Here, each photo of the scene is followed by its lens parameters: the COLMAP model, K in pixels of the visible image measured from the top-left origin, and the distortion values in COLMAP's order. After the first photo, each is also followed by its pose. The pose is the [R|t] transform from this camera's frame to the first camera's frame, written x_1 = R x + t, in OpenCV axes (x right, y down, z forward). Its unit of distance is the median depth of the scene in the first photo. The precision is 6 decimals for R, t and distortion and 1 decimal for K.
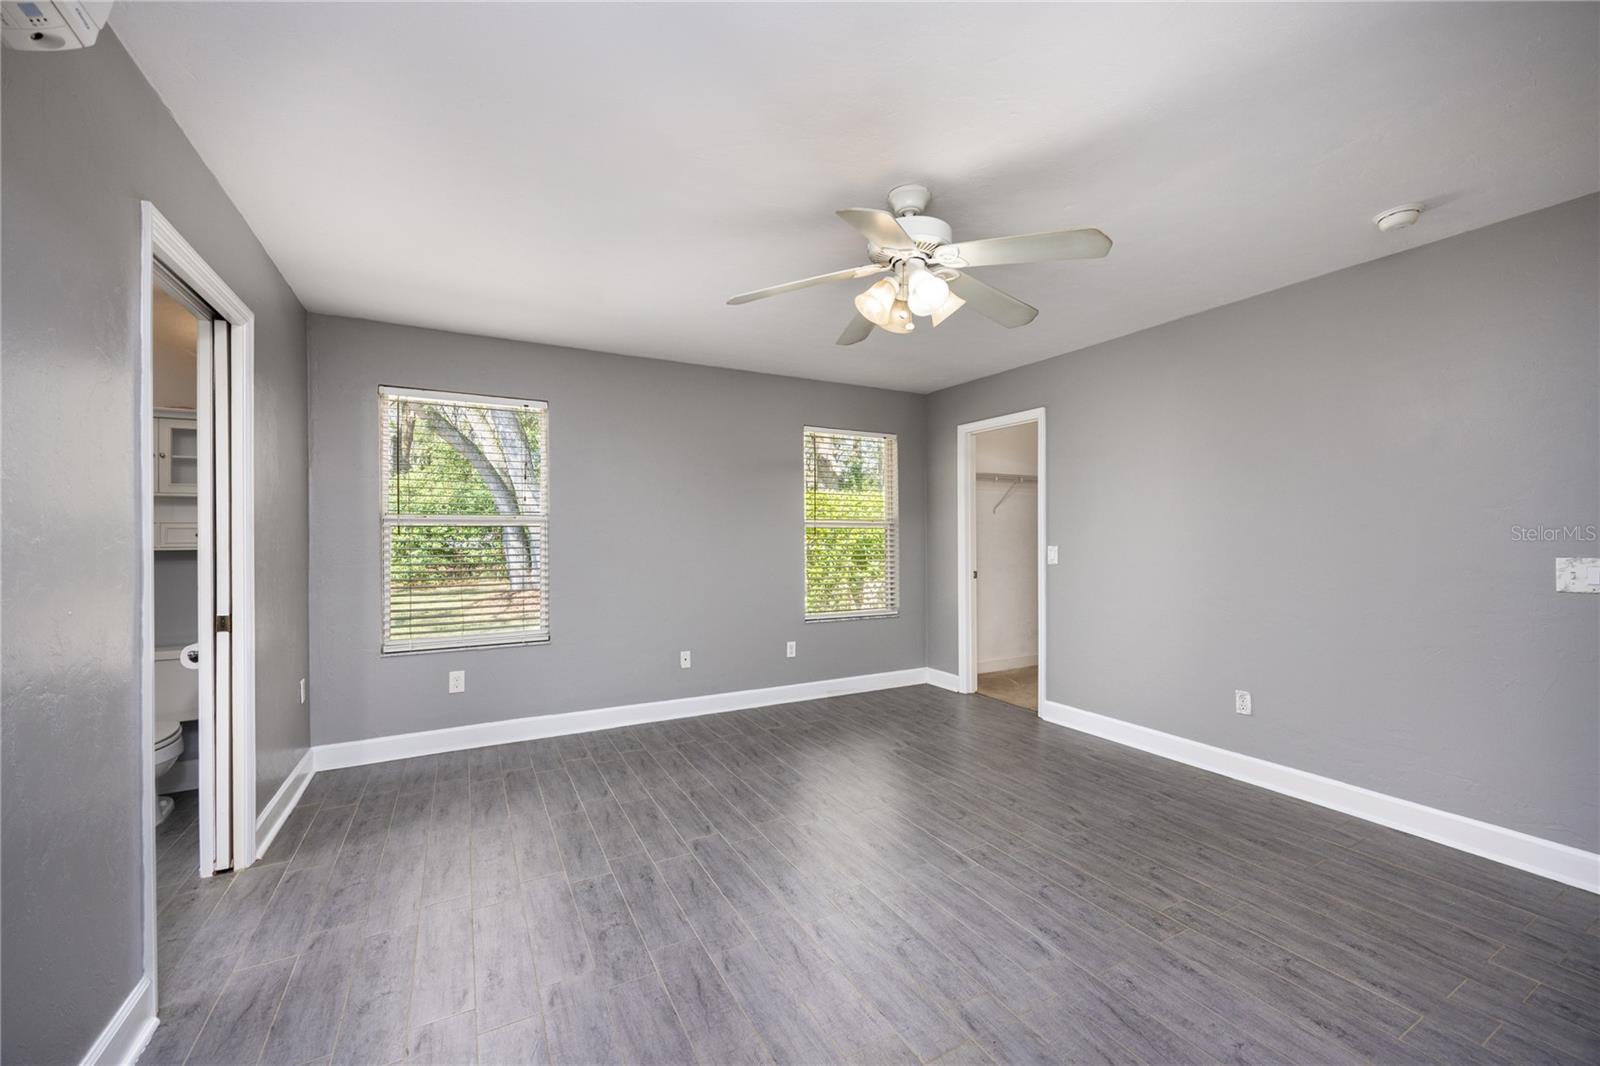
lens RADIAL K [[616.8, 0, 810.0], [0, 616.8, 540.3], [0, 0, 1]] dist [0.000287, 0.000040]
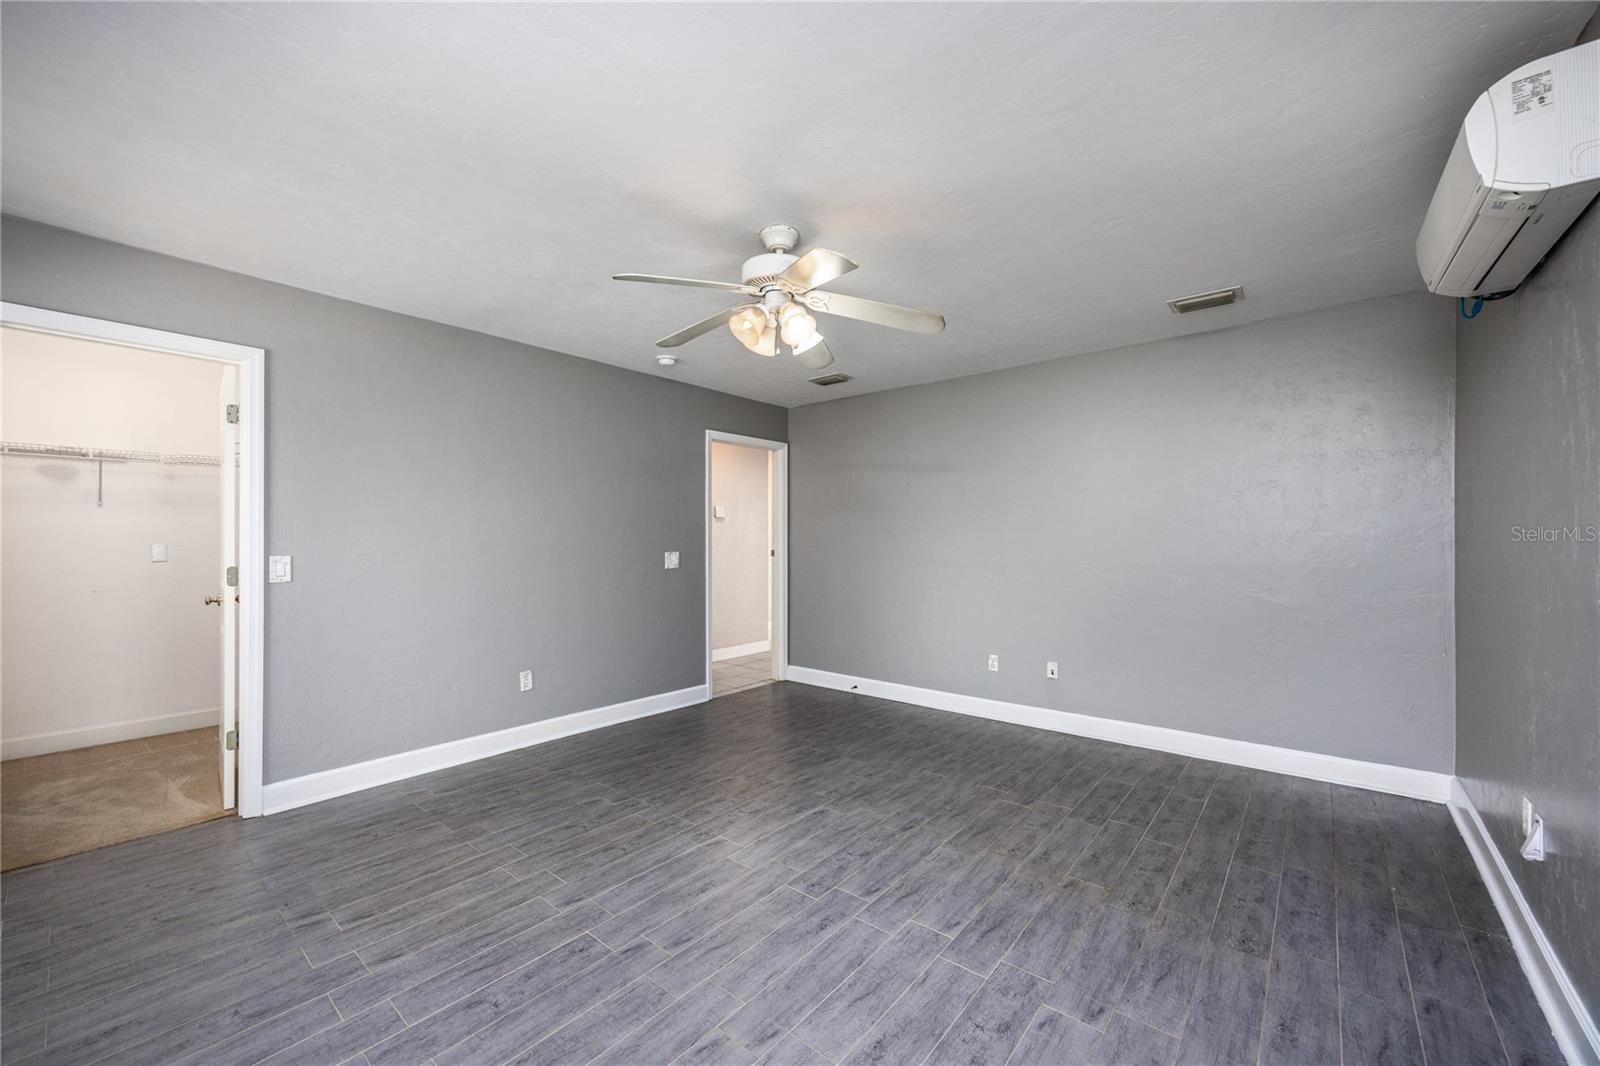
lens RADIAL K [[616.8, 0, 800.5], [0, 616.8, 540.7], [0, 0, 1]] dist [0.000287, 0.000040]
pose [[-0.344920, 0.005310, 0.938617, -0.658875], [0.008709, 0.999959, -0.002456, -0.001105], [-0.938592, 0.007327, -0.344952, 0.995135]]
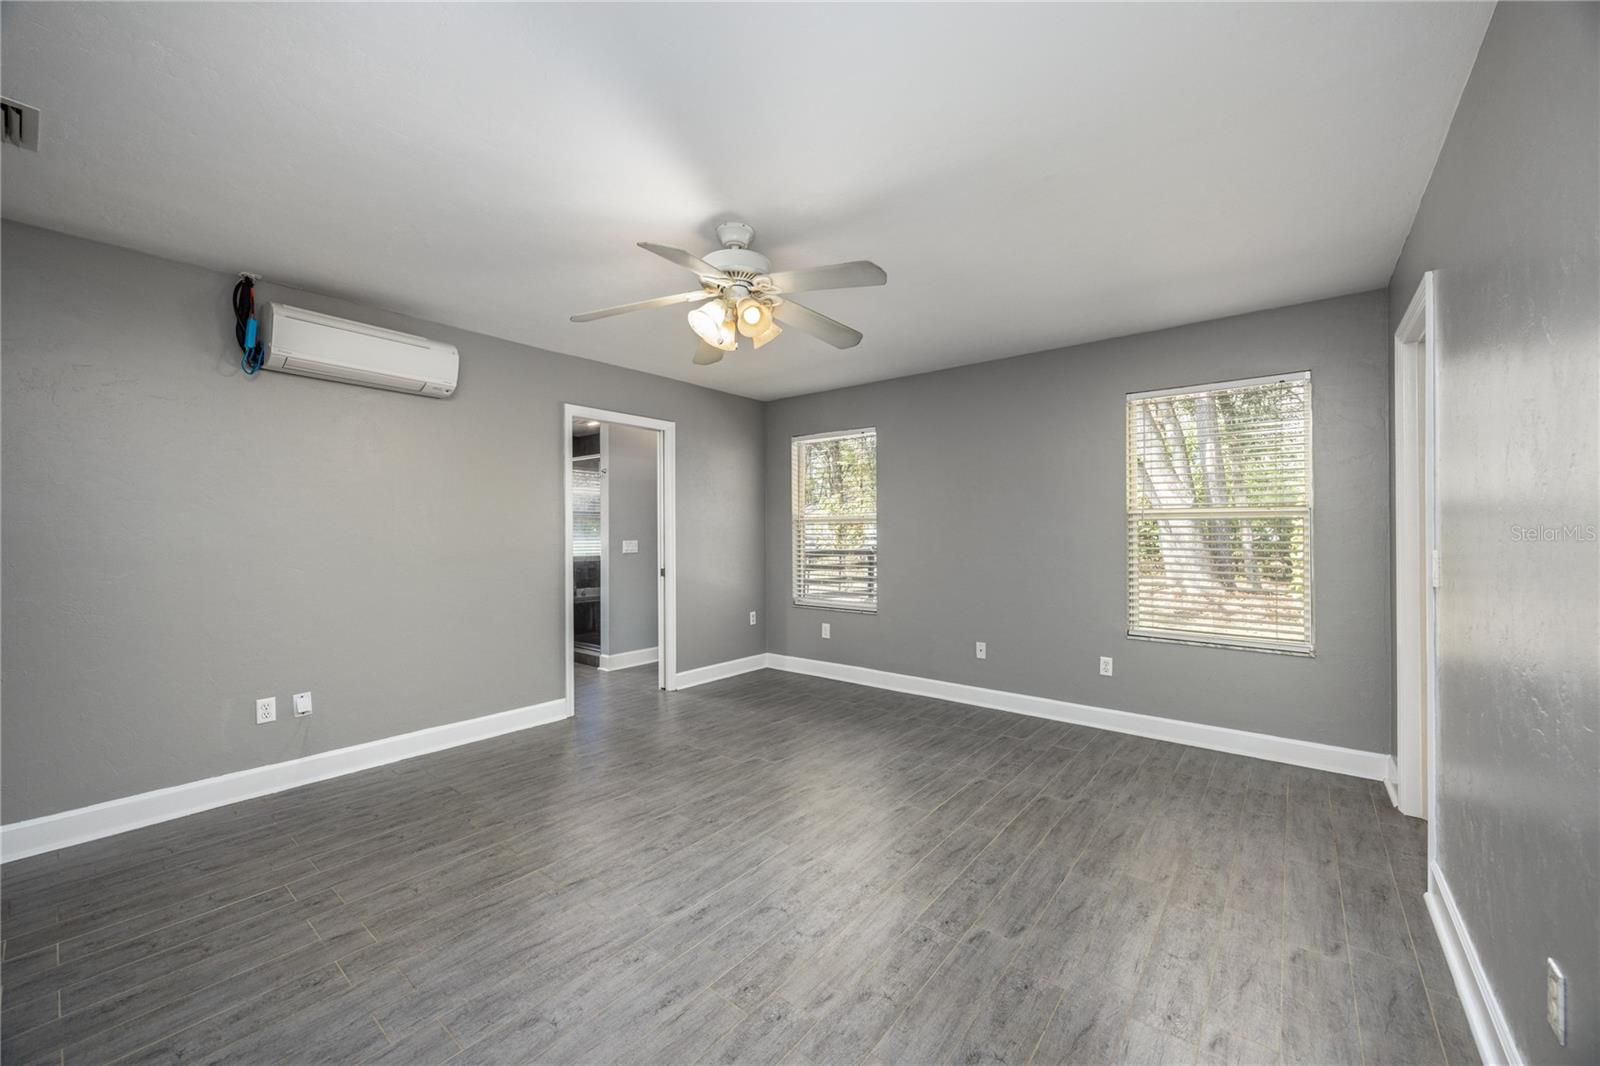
lens RADIAL K [[616.8, 0, 822.4], [0, 616.8, 522.5], [0, 0, 1]] dist [0.000287, 0.000040]
pose [[0.391224, -0.014144, -0.920187, 0.946442], [-0.002753, 0.999859, -0.016538, -0.002303], [0.920291, 0.009003, 0.391130, 0.516433]]
